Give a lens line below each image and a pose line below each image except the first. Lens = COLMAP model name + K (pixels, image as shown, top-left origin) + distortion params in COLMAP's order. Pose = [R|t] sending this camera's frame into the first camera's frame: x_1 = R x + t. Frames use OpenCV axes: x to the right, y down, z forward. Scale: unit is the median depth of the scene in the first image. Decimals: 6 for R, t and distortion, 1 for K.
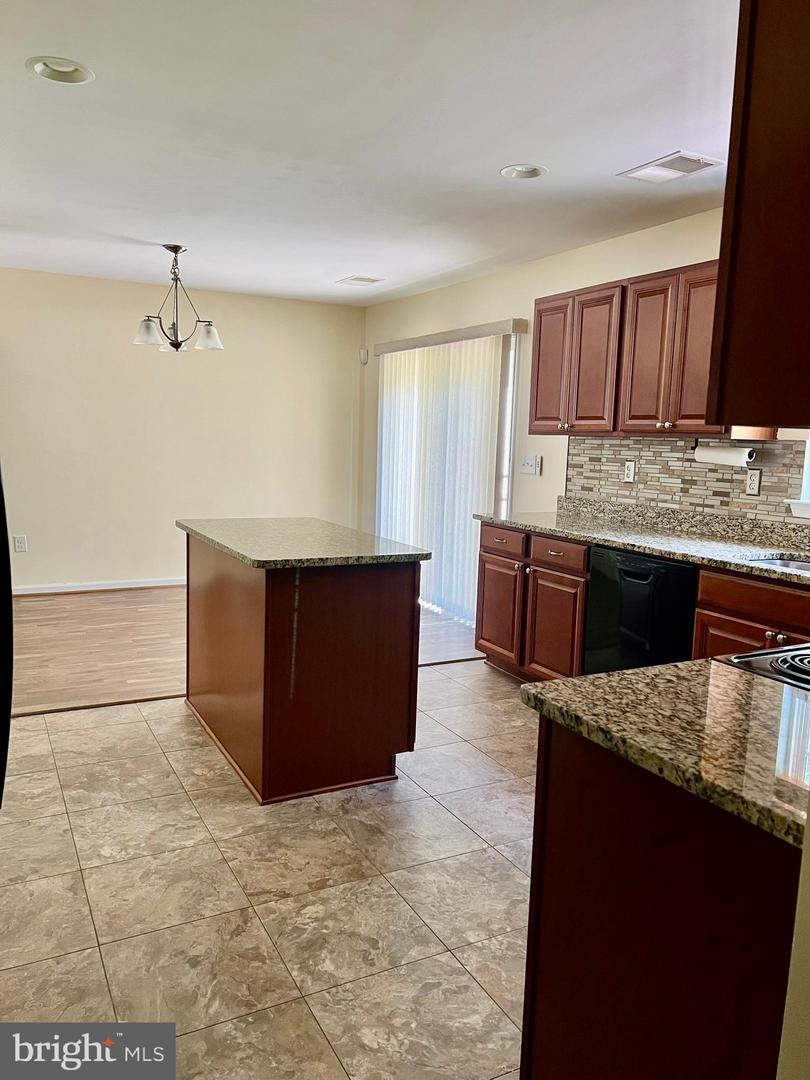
lens RADIAL K [[805.8, 0, 406.2], [0, 805.8, 536.8], [0, 0, 1]] dist [0.047906, -0.056398]
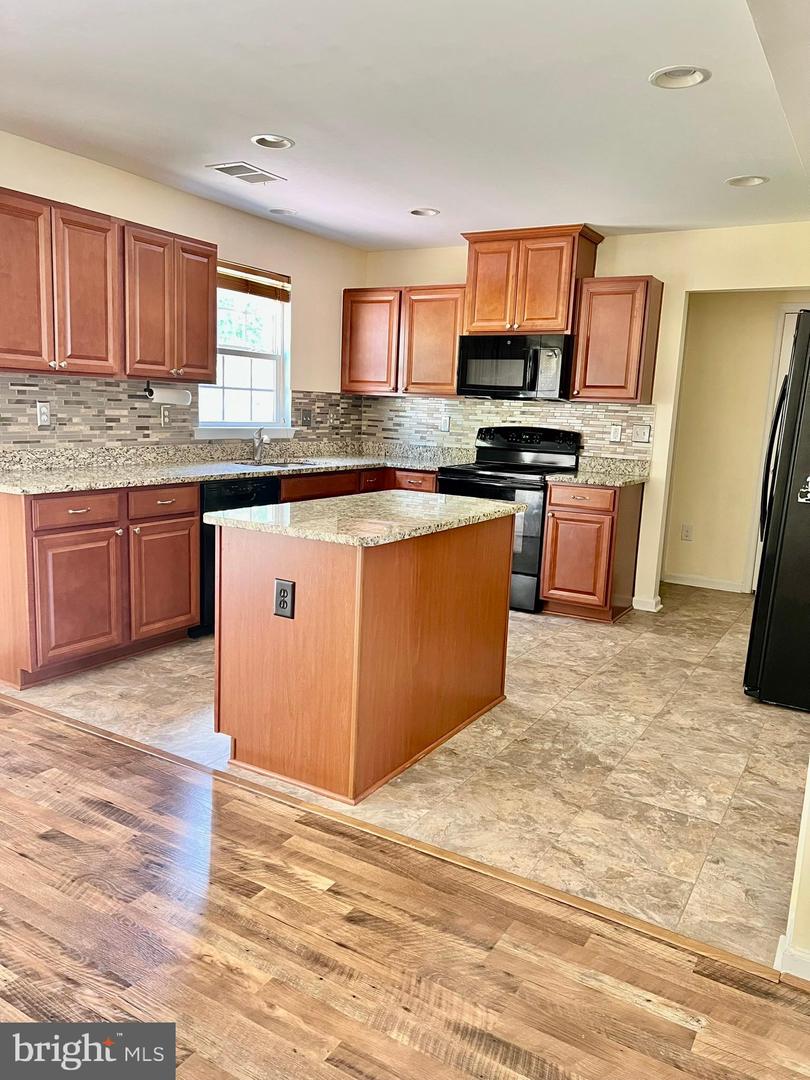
lens RADIAL K [[805.8, 0, 397.3], [0, 805.8, 545.0], [0, 0, 1]] dist [0.047906, -0.056398]
pose [[-0.510195, -0.199832, 0.836522, -0.823941], [0.051698, 0.963749, 0.261755, -0.178781], [-0.858504, 0.176792, -0.481369, 1.280436]]
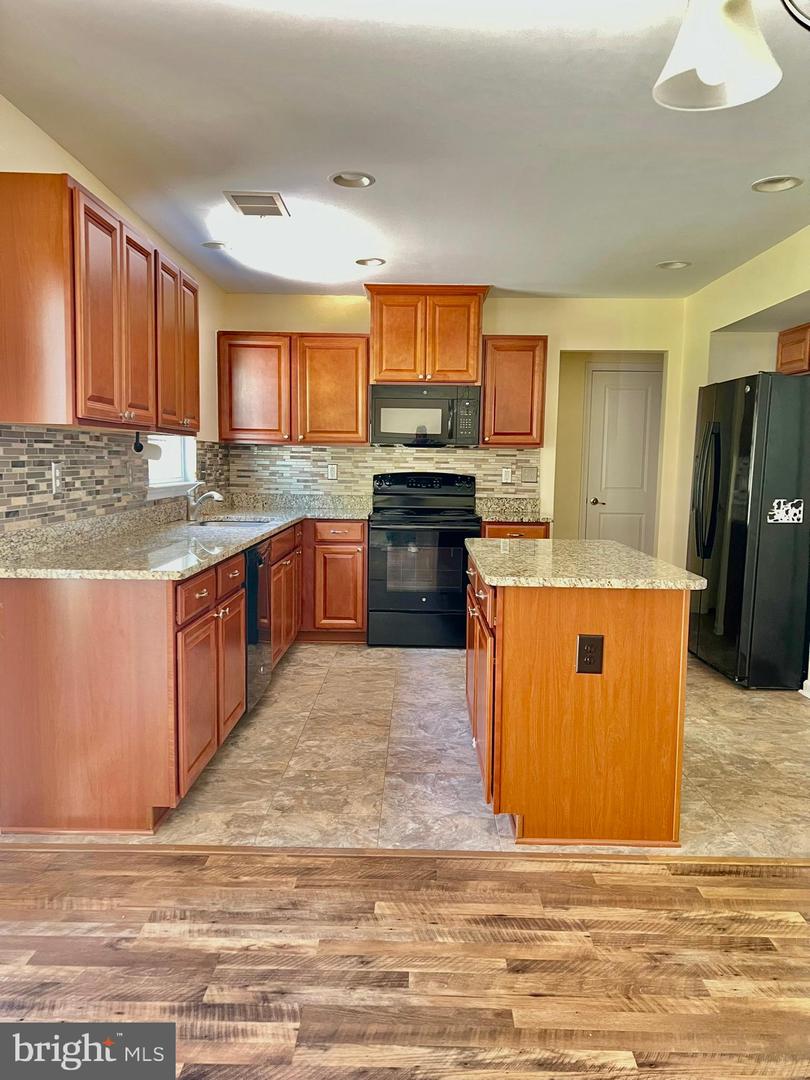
lens RADIAL K [[805.8, 0, 406.3], [0, 805.8, 544.0], [0, 0, 1]] dist [0.047906, -0.056398]
pose [[-0.875724, -0.095022, 0.473369, -0.378823], [0.018071, 0.973304, 0.228807, -0.205860], [-0.482474, 0.208926, -0.850629, 1.671176]]
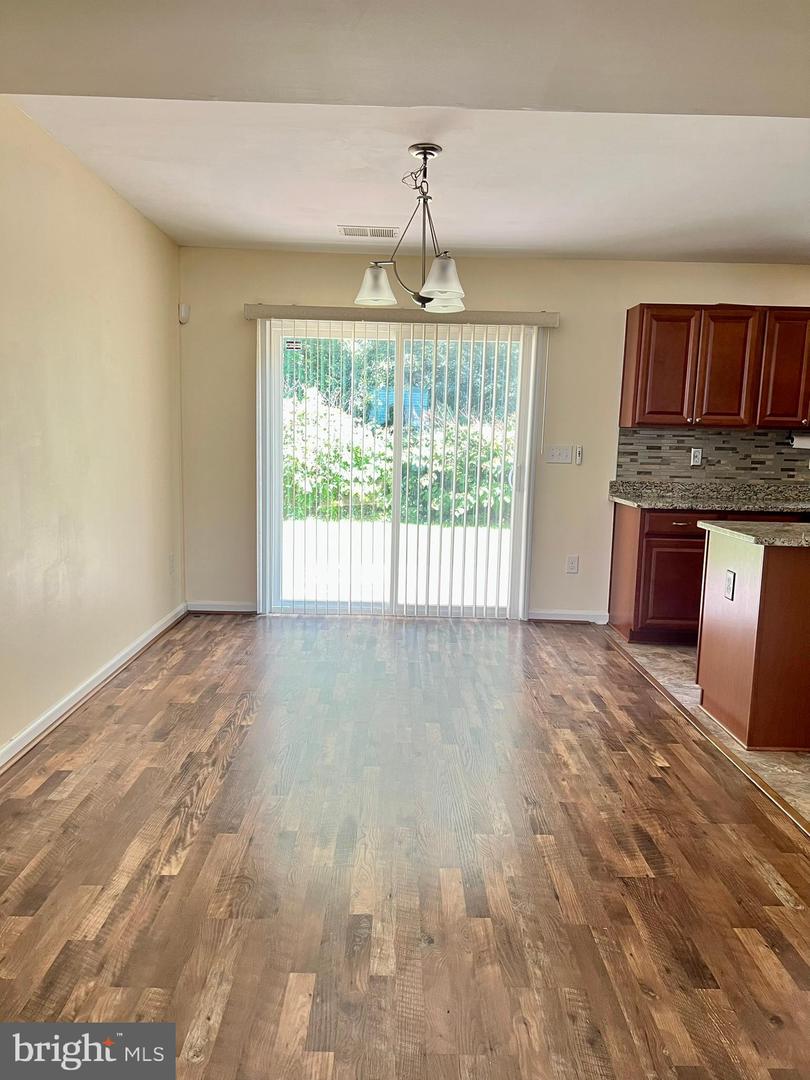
lens RADIAL K [[805.8, 0, 401.1], [0, 805.8, 542.5], [0, 0, 1]] dist [0.047906, -0.056398]
pose [[0.465633, -0.136170, 0.874439, -1.185372], [0.101778, 0.989775, 0.099934, -0.137632], [-0.879106, 0.042467, 0.474731, 0.925887]]
